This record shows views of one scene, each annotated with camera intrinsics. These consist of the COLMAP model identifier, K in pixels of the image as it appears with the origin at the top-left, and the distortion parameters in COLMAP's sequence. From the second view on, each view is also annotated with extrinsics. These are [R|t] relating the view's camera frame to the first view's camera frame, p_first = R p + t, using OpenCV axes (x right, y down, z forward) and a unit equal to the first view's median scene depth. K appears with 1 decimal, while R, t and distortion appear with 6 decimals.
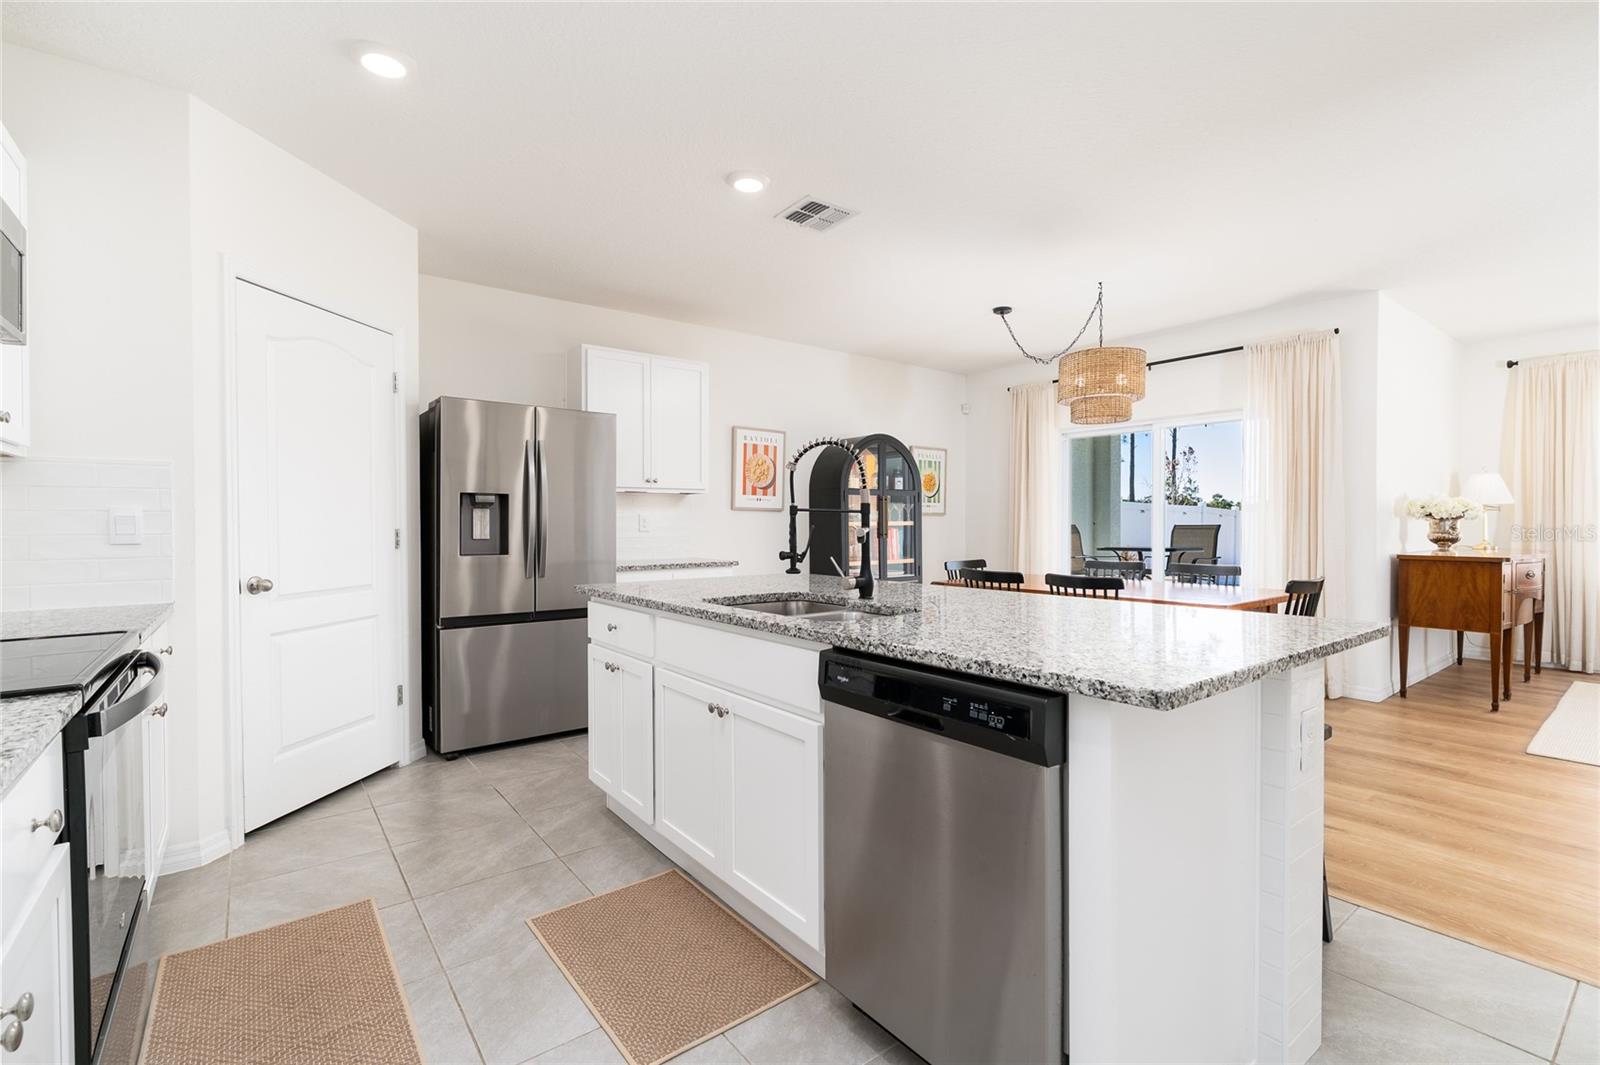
lens RADIAL K [[715.9, 0, 802.6], [0, 715.9, 528.6], [0, 0, 1]] dist [-0.004710, 0.000308]
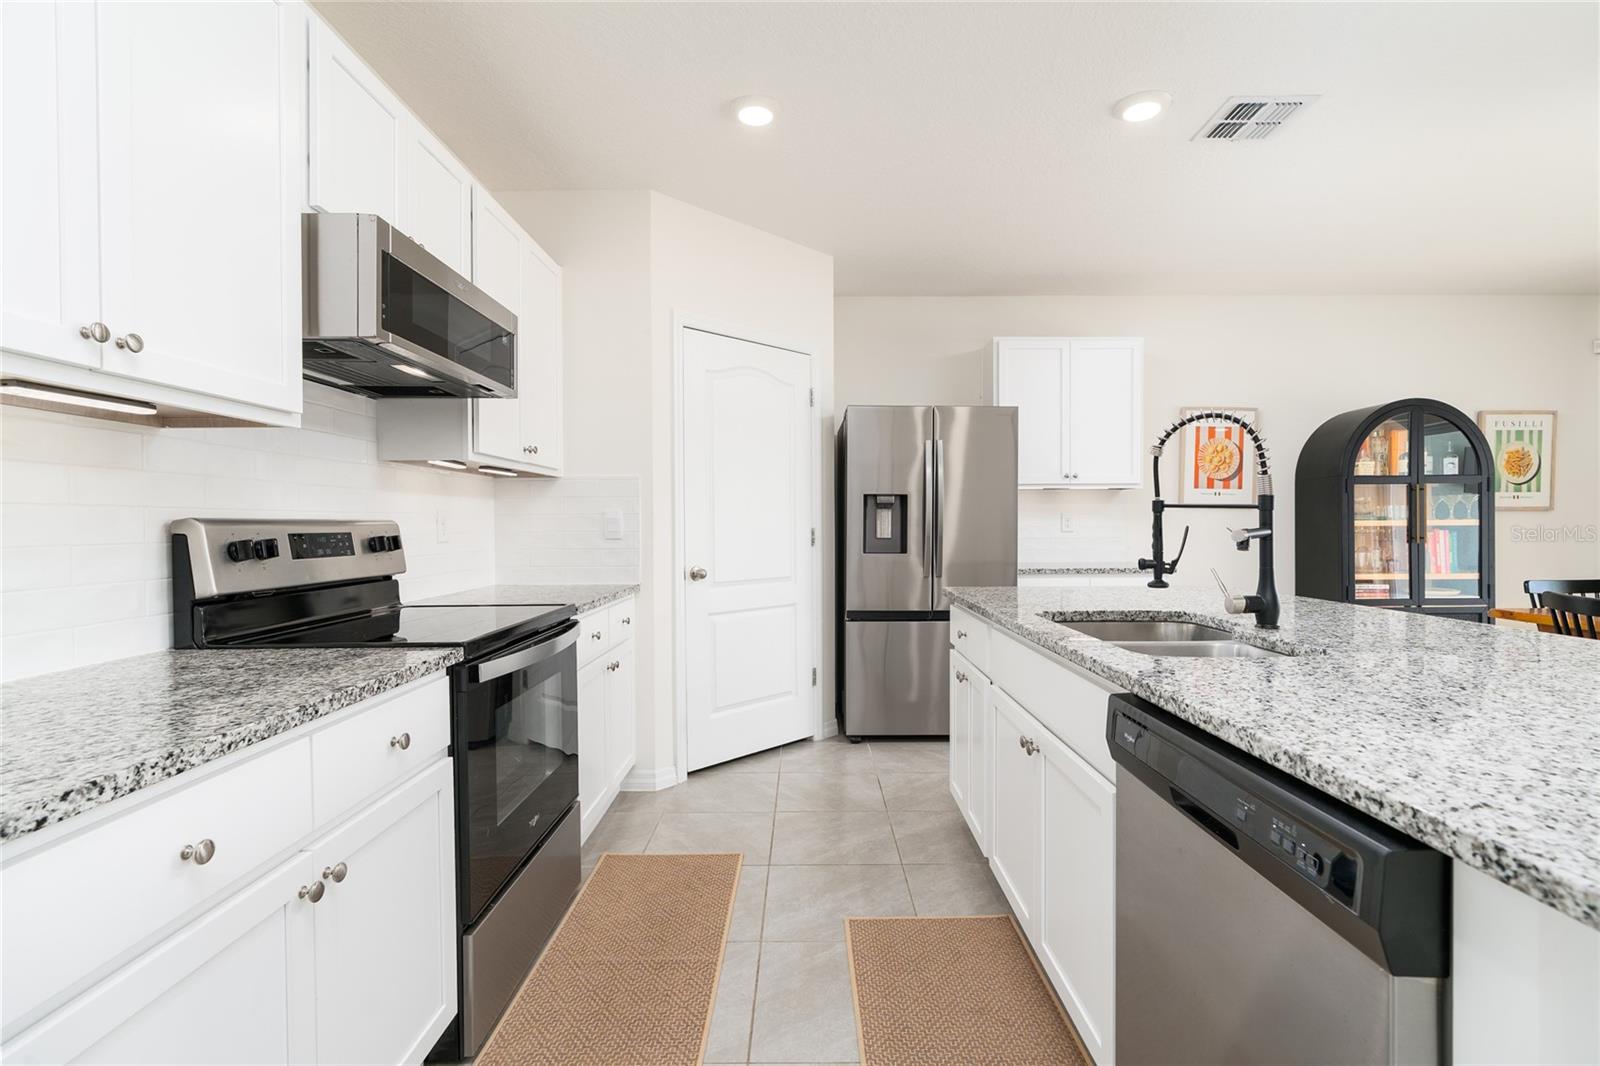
lens RADIAL K [[715.9, 0, 805.1], [0, 715.9, 530.1], [0, 0, 1]] dist [-0.004710, 0.000308]
pose [[0.793074, 0.005146, -0.609103, 0.129129], [-0.003381, 0.999986, 0.004046, -0.001328], [0.609116, -0.001150, 0.793081, 0.123261]]
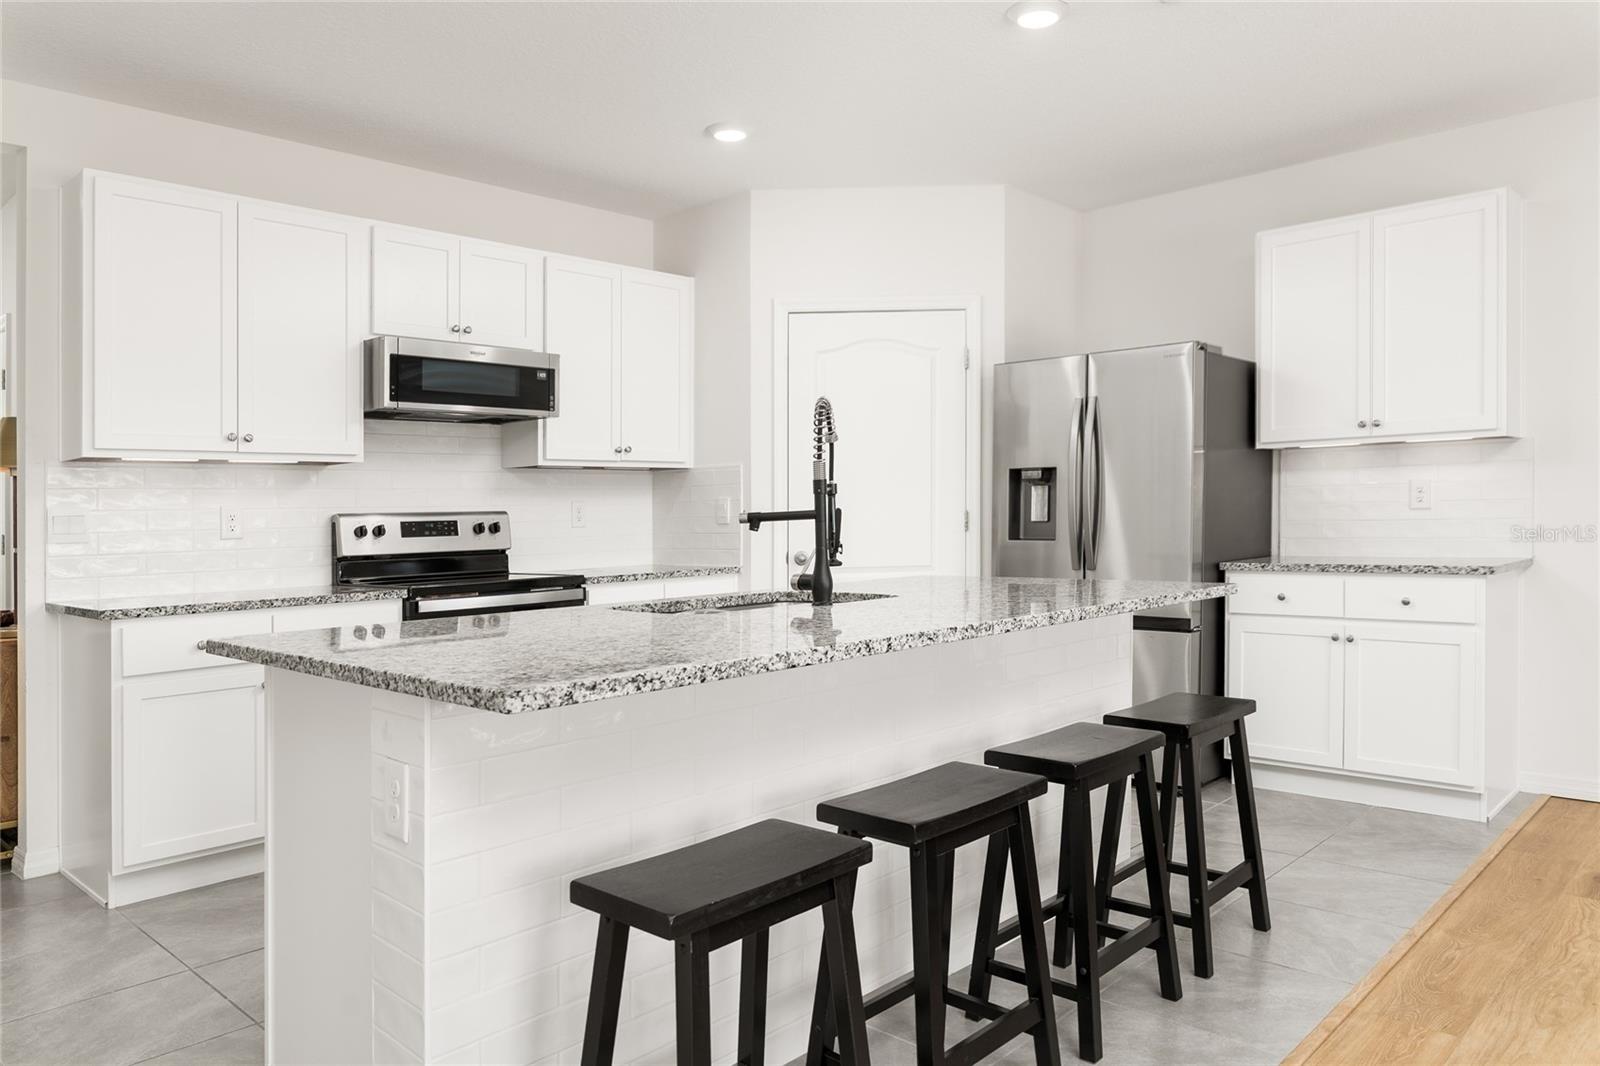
lens RADIAL K [[1082.3, 0, 829.5], [0, 1082.3, 515.0], [0, 0, 1]] dist [-0.034042, 0.018403]
pose [[0.161196, 0.001265, -0.986922, 1.022410], [0.013339, 0.999905, 0.003460, -0.001024], [0.986832, -0.013723, 0.161164, 0.702862]]
